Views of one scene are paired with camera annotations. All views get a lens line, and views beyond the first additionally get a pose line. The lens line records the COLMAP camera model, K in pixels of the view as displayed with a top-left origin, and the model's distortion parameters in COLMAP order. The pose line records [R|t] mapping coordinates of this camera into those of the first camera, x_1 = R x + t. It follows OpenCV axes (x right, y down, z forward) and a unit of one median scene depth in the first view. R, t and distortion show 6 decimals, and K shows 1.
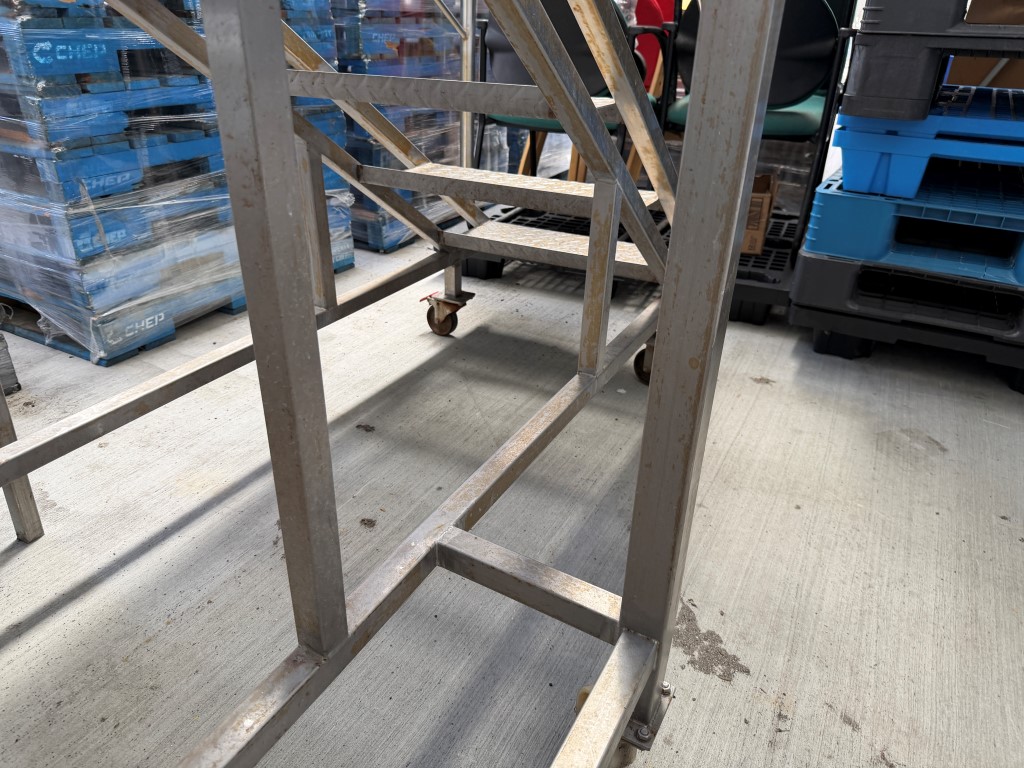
lens RADIAL K [[748.4, 0, 516.6], [0, 748.4, 387.2], [0, 0, 1]] dist [0.029281, -0.036828]
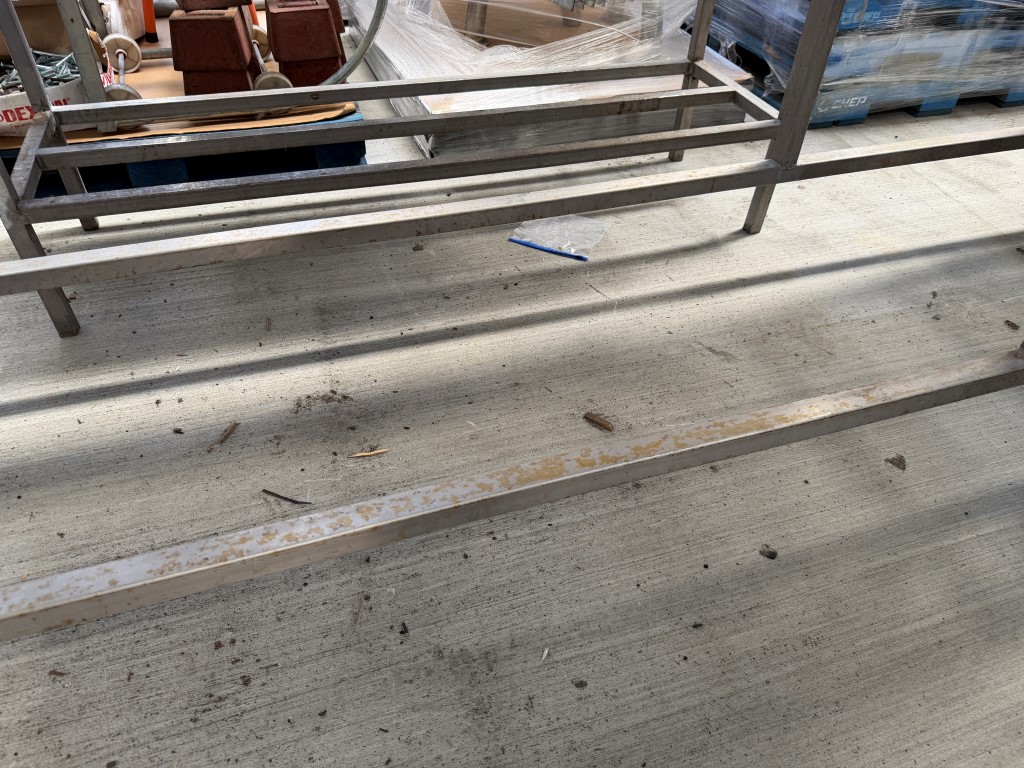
lens RADIAL K [[748.4, 0, 516.6], [0, 748.4, 387.2], [0, 0, 1]] dist [0.029281, -0.036828]
pose [[0.731110, 0.460913, -0.503028, -0.091942], [-0.335402, 0.884863, 0.323299, 0.104683], [0.594124, -0.067651, 0.801524, -0.262297]]
